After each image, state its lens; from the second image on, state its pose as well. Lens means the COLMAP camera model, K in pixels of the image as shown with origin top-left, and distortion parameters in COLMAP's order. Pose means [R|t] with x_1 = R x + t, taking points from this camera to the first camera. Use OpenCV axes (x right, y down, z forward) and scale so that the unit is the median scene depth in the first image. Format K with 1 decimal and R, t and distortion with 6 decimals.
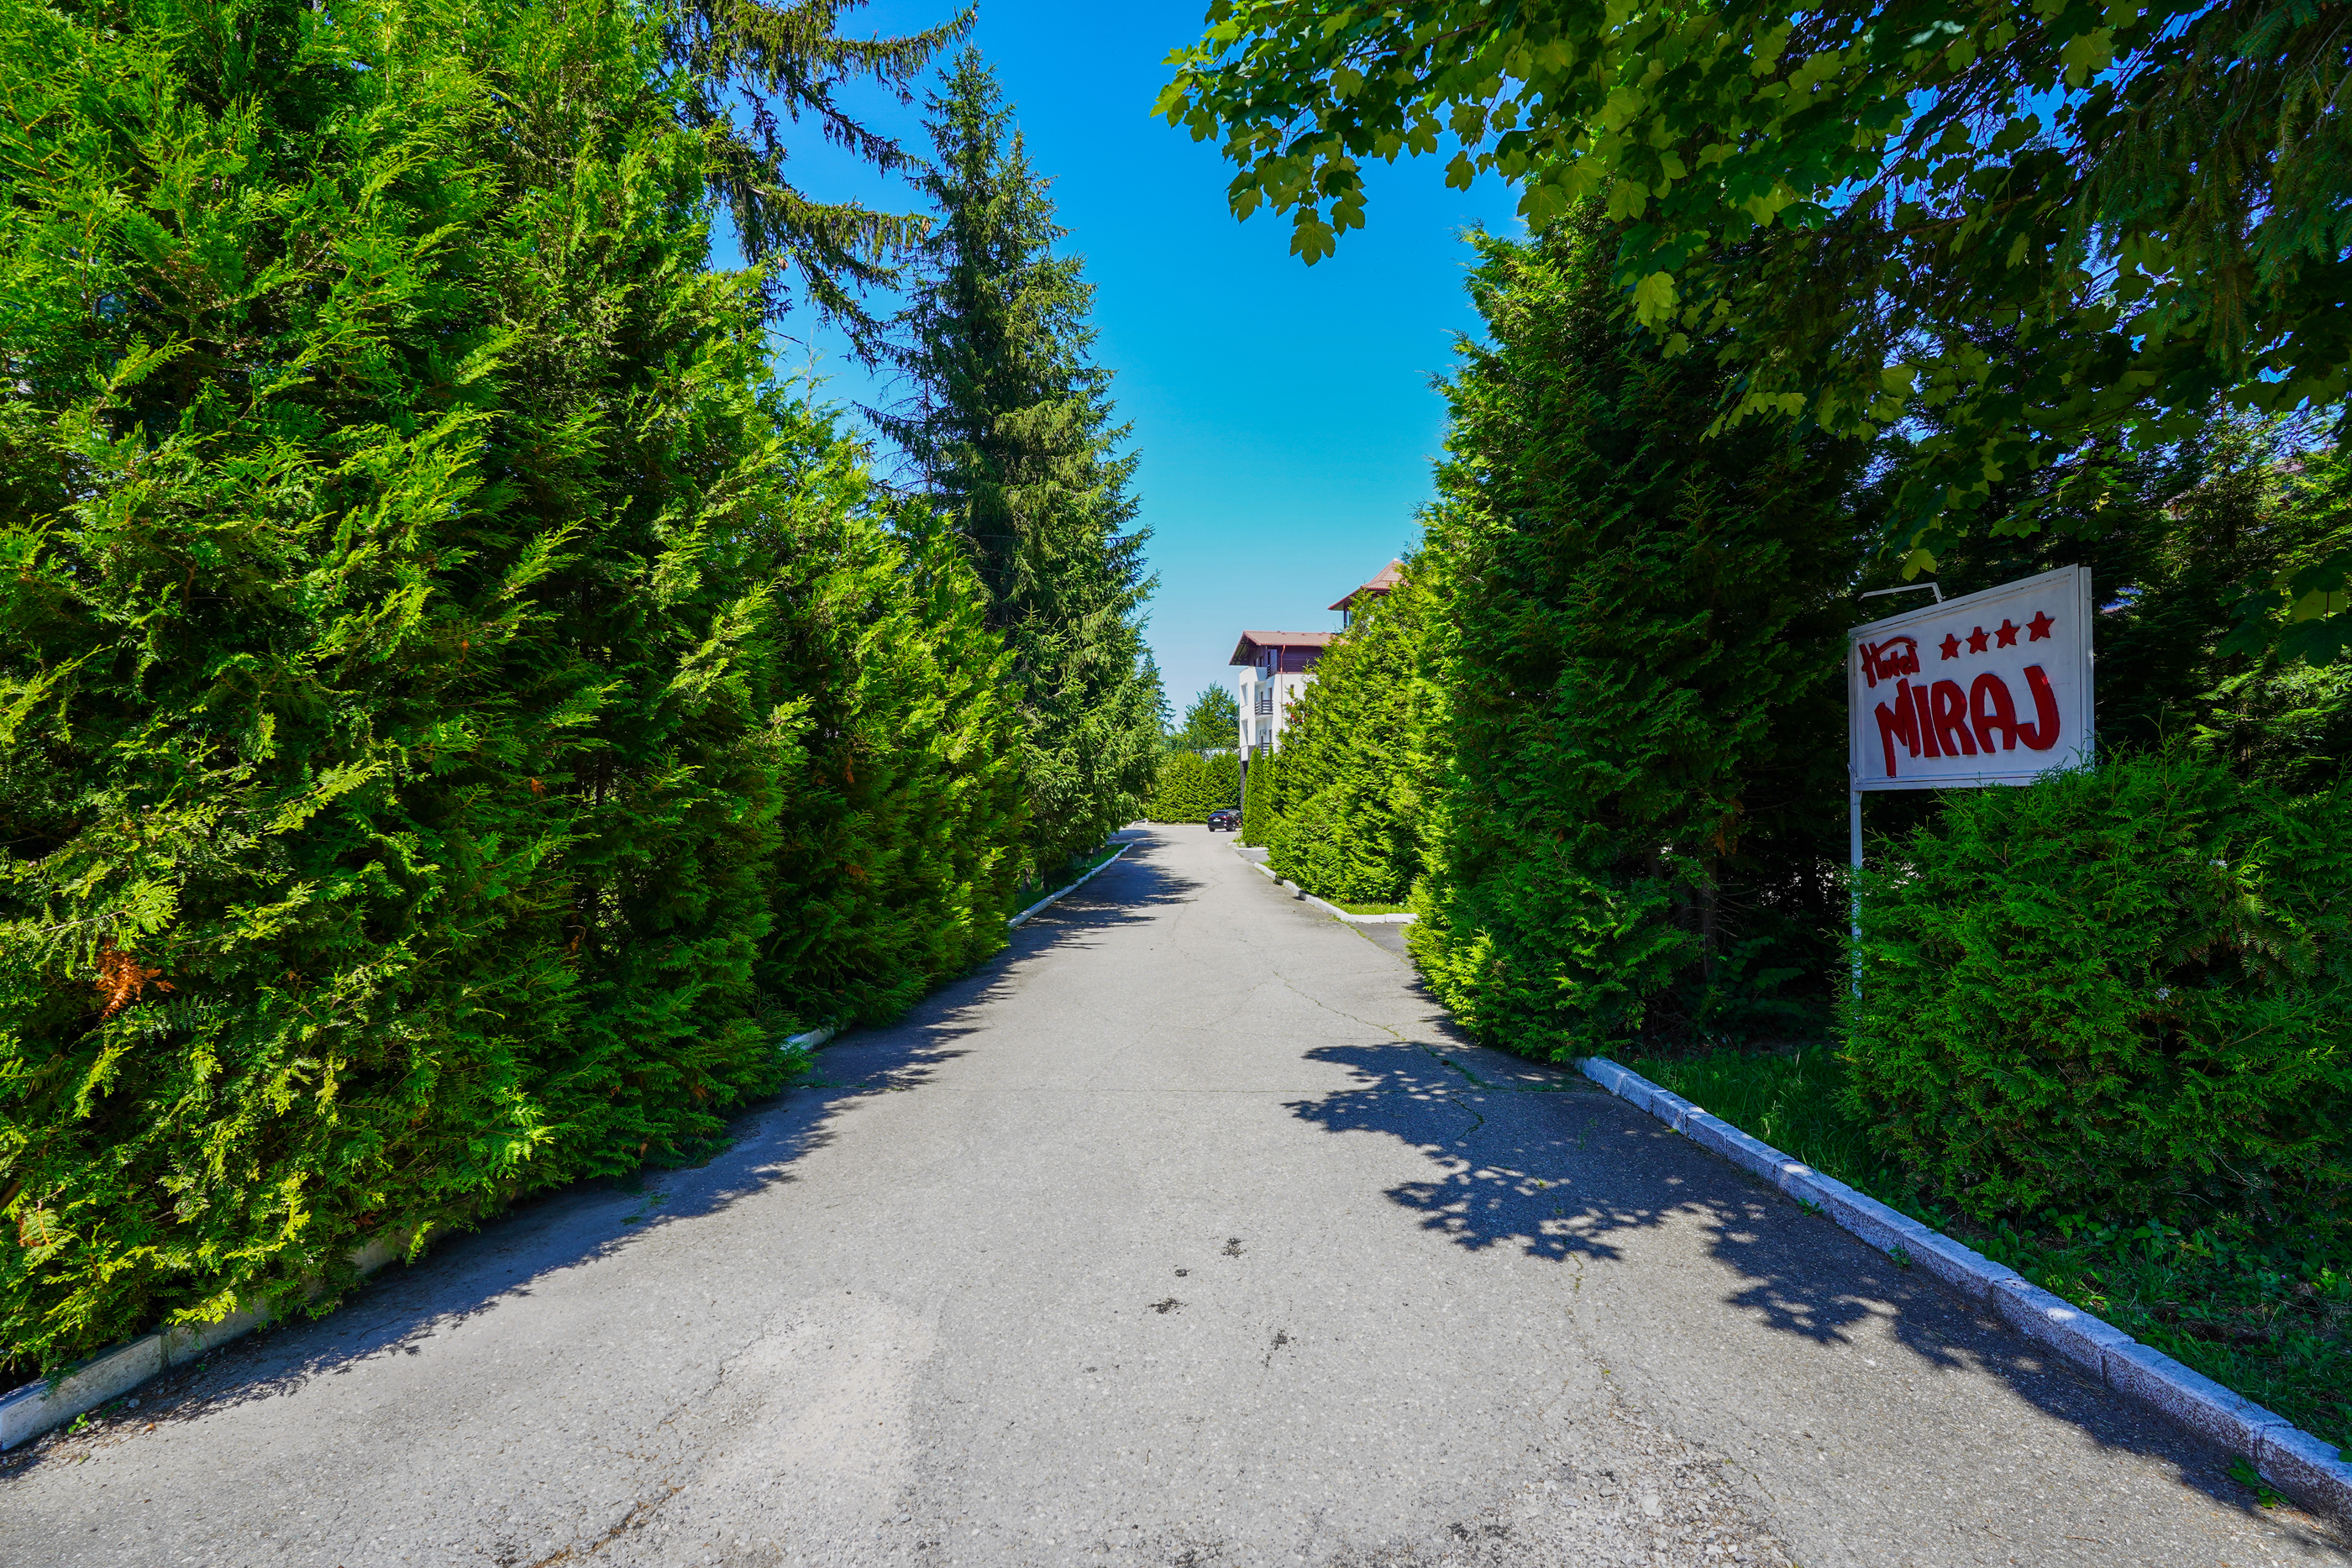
lens RADIAL K [[1084.0, 0, 1164.1], [0, 1084.0, 794.9], [0, 0, 1]] dist [-0.065555, 0.024551]
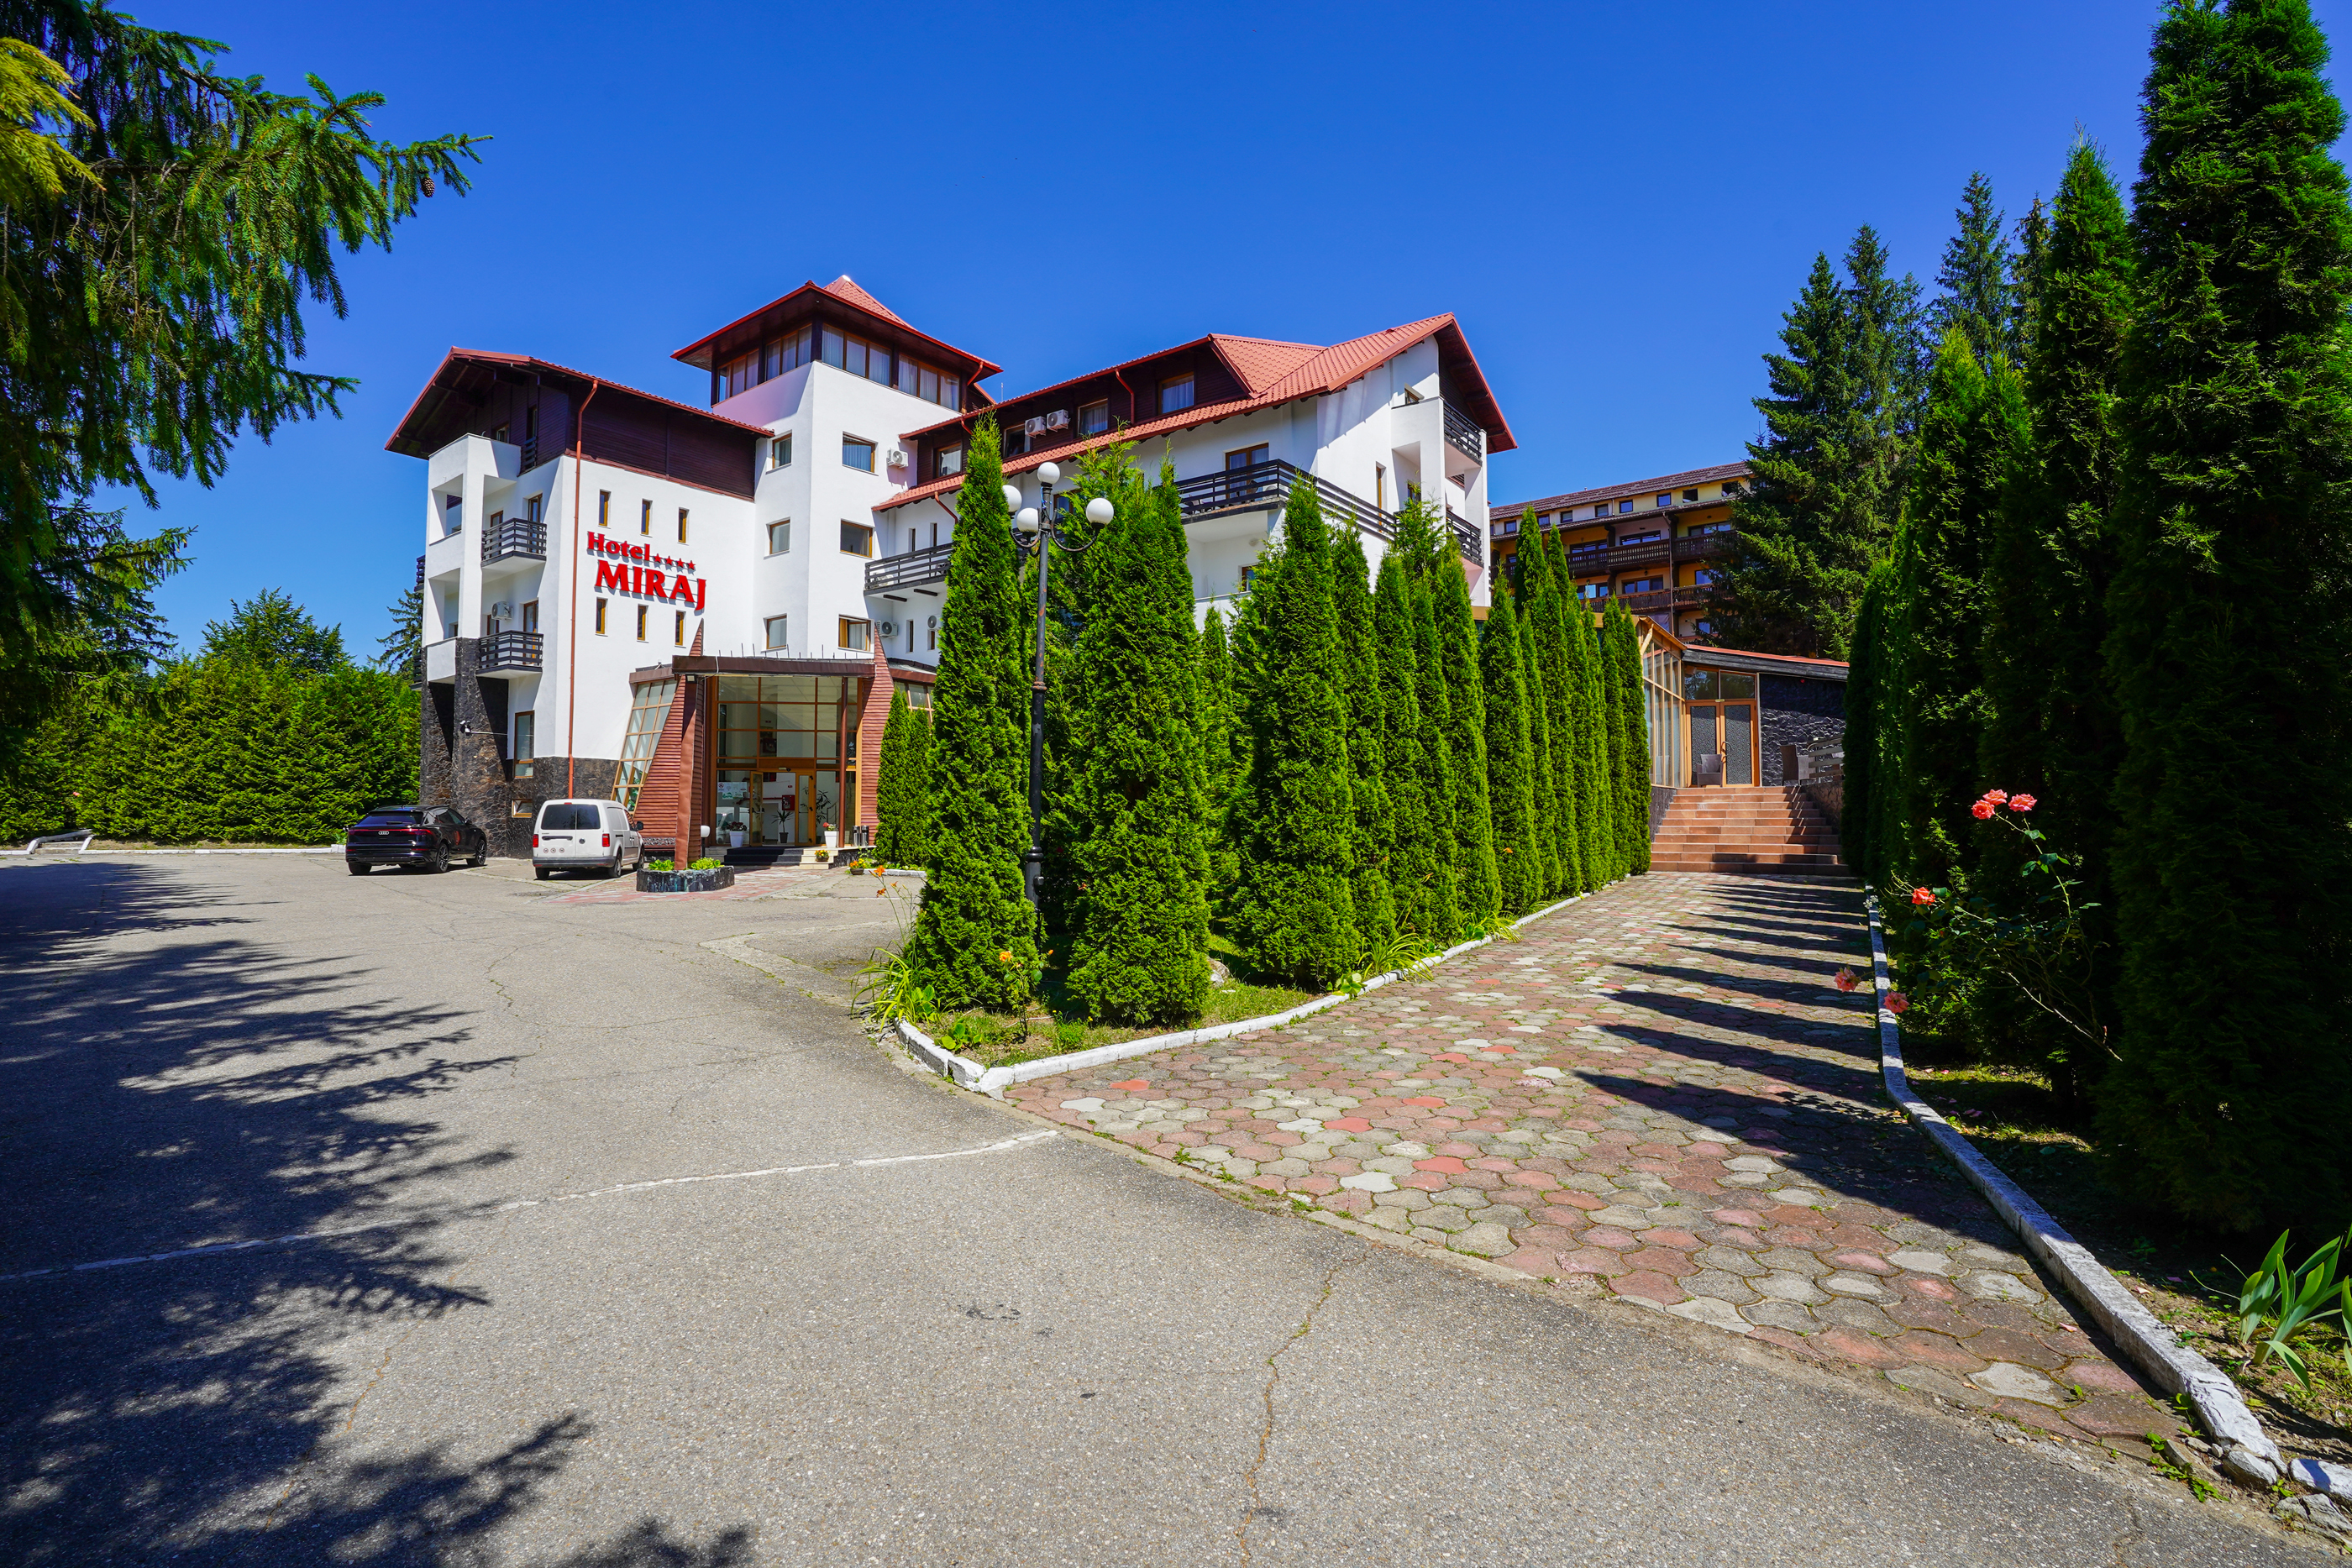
lens RADIAL K [[1084.0, 0, 1164.1], [0, 1084.0, 794.9], [0, 0, 1]] dist [-0.065555, 0.024551]
pose [[0.709486, 0.024929, 0.704279, -0.006446], [-0.018535, 0.999689, -0.016713, 0.010616], [-0.704476, -0.001196, 0.709727, 0.559559]]
